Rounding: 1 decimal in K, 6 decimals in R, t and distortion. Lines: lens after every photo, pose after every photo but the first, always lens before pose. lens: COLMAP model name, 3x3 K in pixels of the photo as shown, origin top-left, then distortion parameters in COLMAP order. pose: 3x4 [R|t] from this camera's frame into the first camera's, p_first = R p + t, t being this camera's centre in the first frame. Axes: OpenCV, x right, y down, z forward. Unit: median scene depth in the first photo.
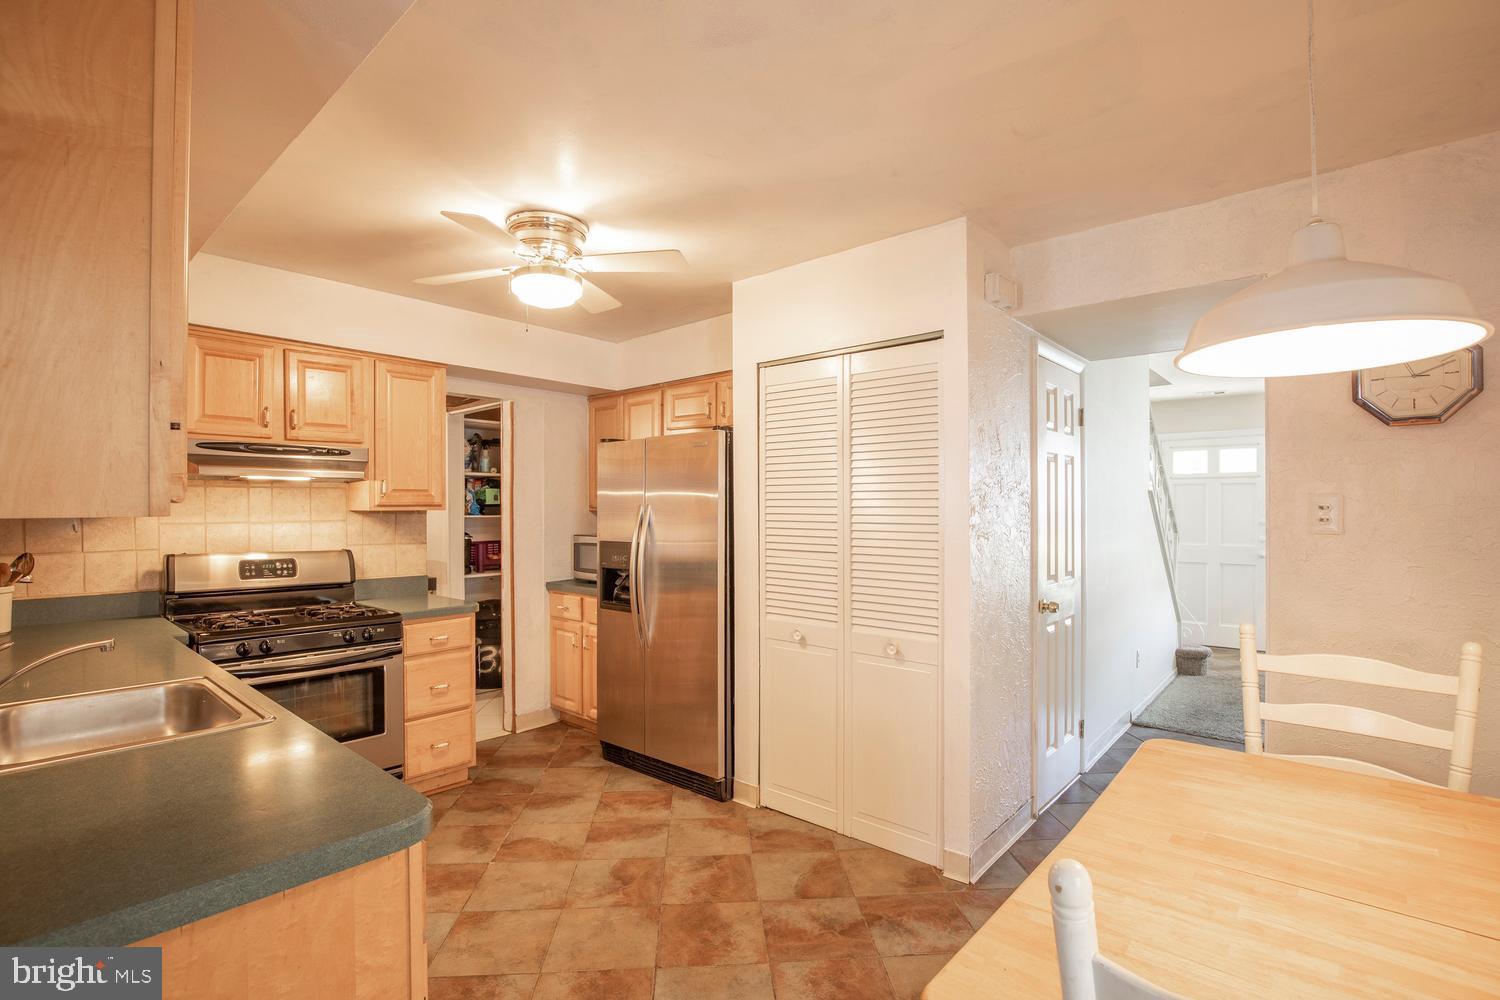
lens RADIAL K [[706.5, 0, 745.1], [0, 706.5, 505.7], [0, 0, 1]] dist [-0.040583, 0.008532]
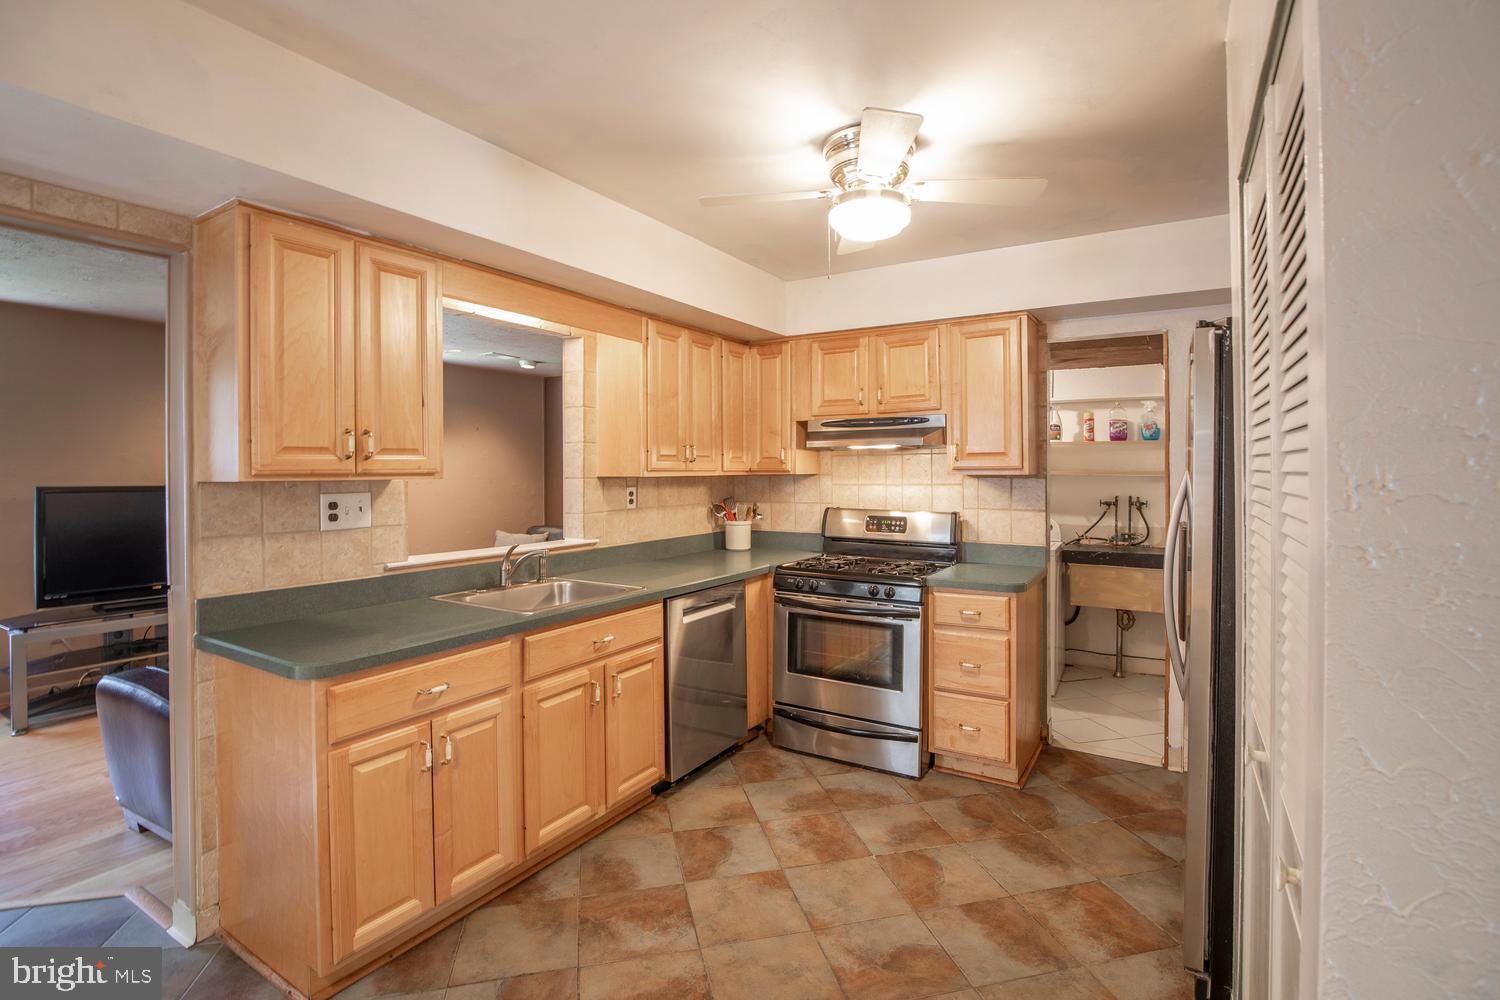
lens RADIAL K [[689.9, 0, 753.5], [0, 689.9, 474.4], [0, 0, 1]] dist [-0.032642, 0.000230]
pose [[0.167863, 0.002696, -0.985807, 0.460507], [0.009027, 0.999950, 0.004272, -0.000271], [0.985769, -0.009616, 0.167830, 0.638679]]
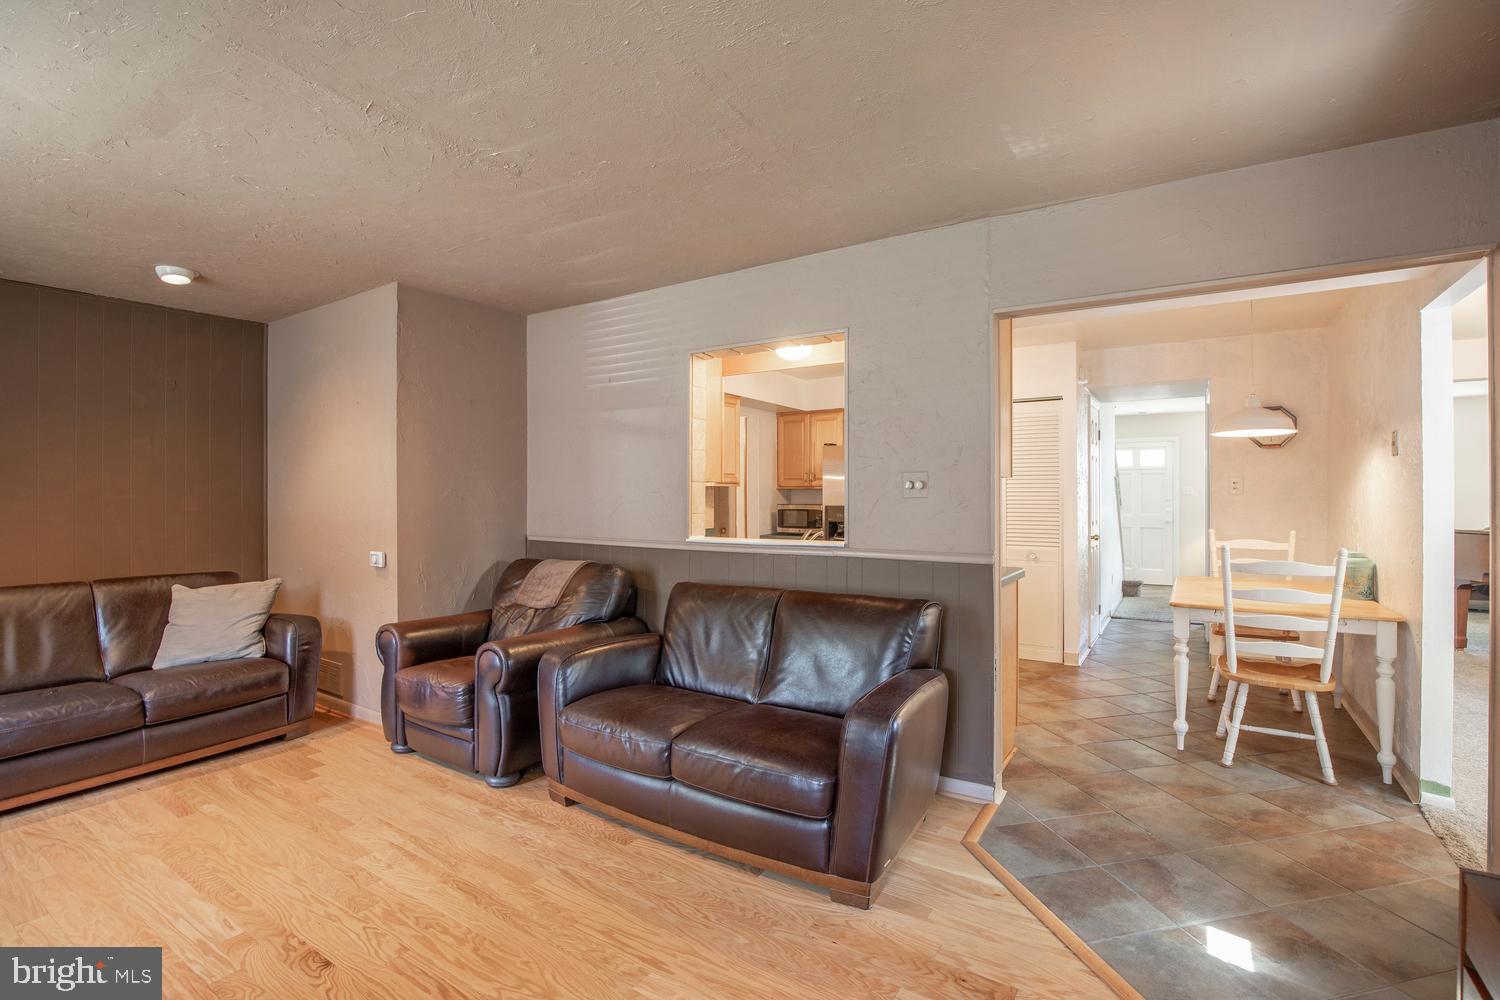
lens RADIAL K [[706.5, 0, 745.1], [0, 706.5, 505.7], [0, 0, 1]] dist [-0.040583, 0.008532]
pose [[0.989191, -0.003555, 0.146588, -0.817805], [0.001489, 0.999898, 0.014204, 0.031981], [-0.146623, -0.013832, 0.989096, -0.766292]]
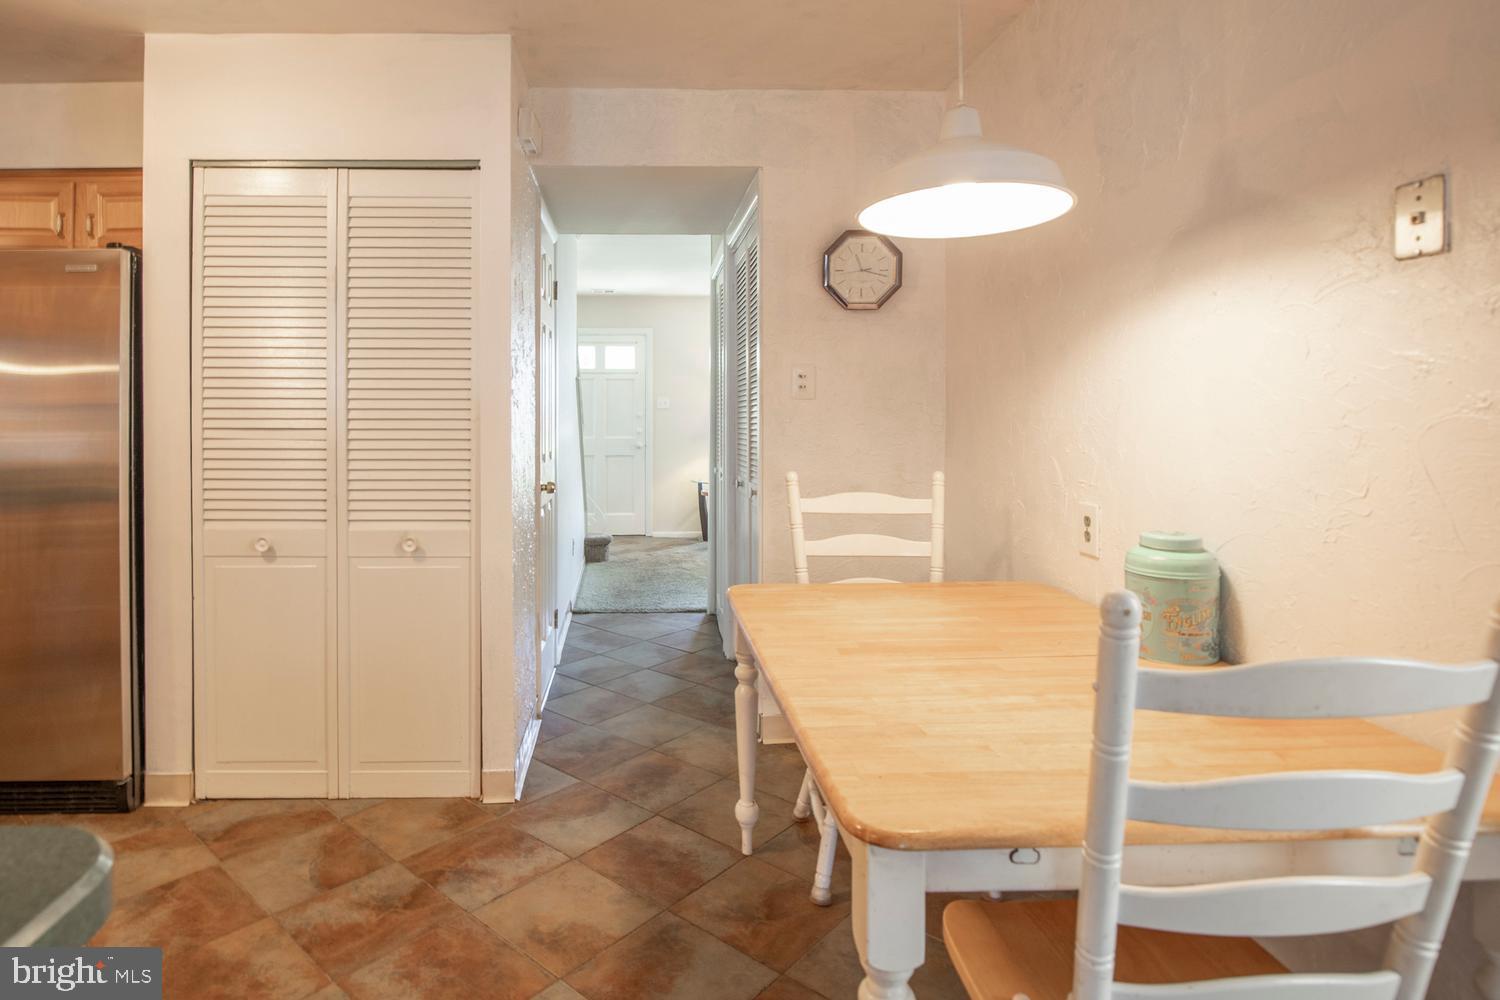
lens RADIAL K [[810.6, 0, 661.6], [0, 810.6, 417.1], [0, 0, 1]] dist [-0.026187, 0.000329]
pose [[0.729671, 0.000806, 0.683798, -0.199217], [-0.003632, 0.999990, 0.002697, 0.050515], [-0.683788, -0.004451, 0.729667, 0.121818]]
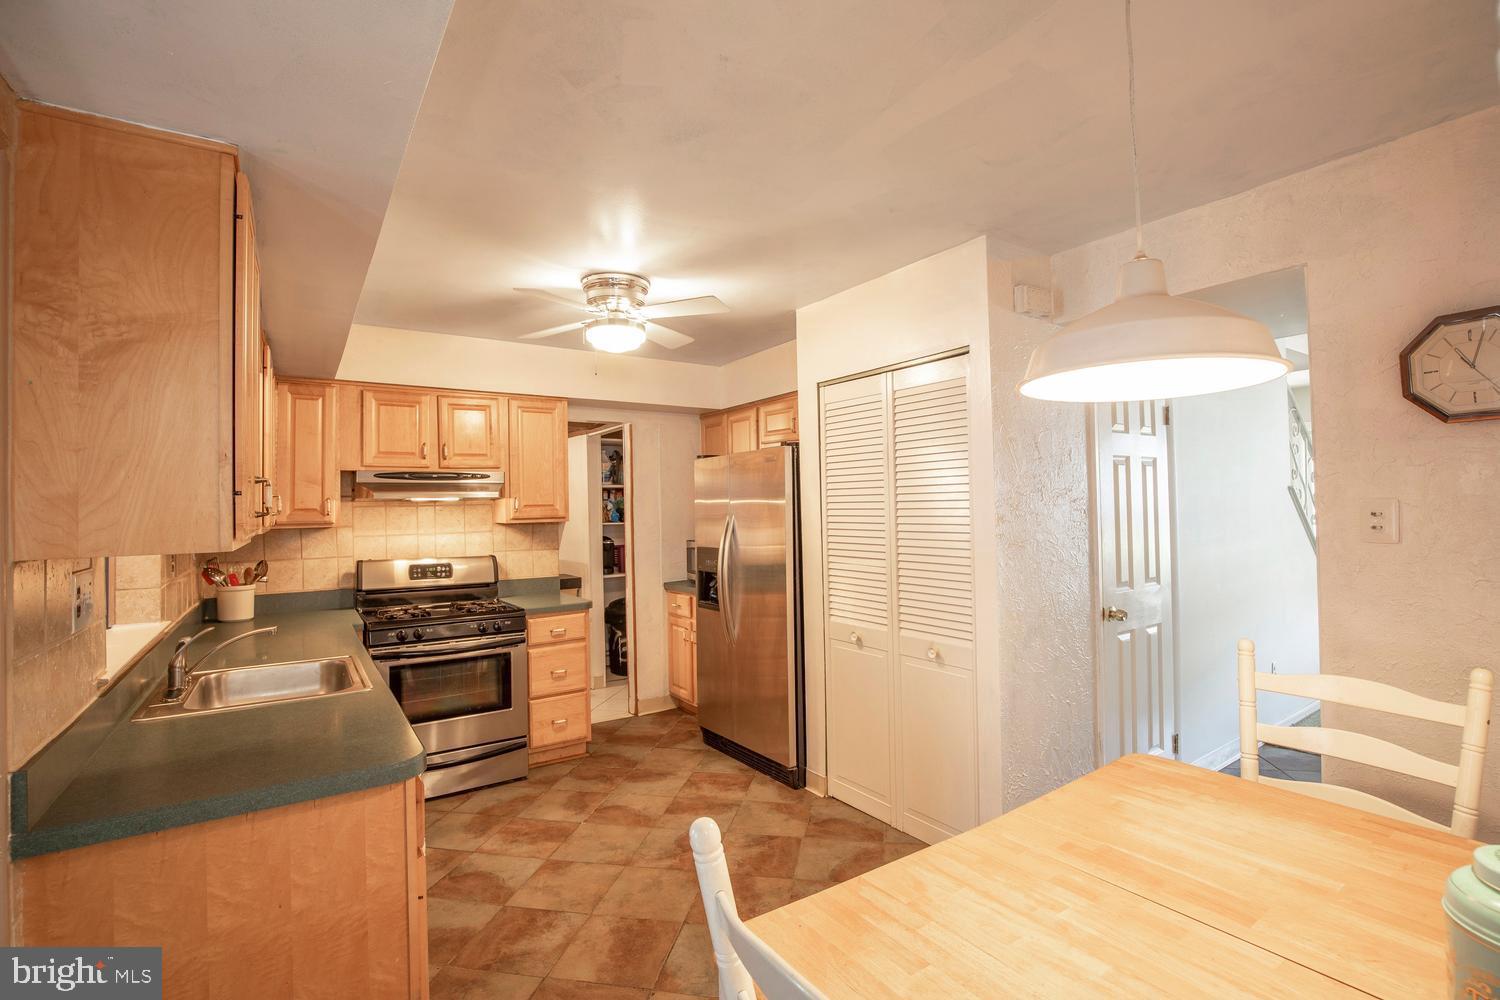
lens RADIAL K [[692.8, 0, 744.7], [0, 692.8, 492.9], [0, 0, 1]] dist [-0.038223, 0.007741]
pose [[0.966508, -0.023320, -0.255576, 0.193807], [0.019426, 0.999654, -0.017748, -0.018974], [0.255902, 0.012189, 0.966626, -0.056550]]
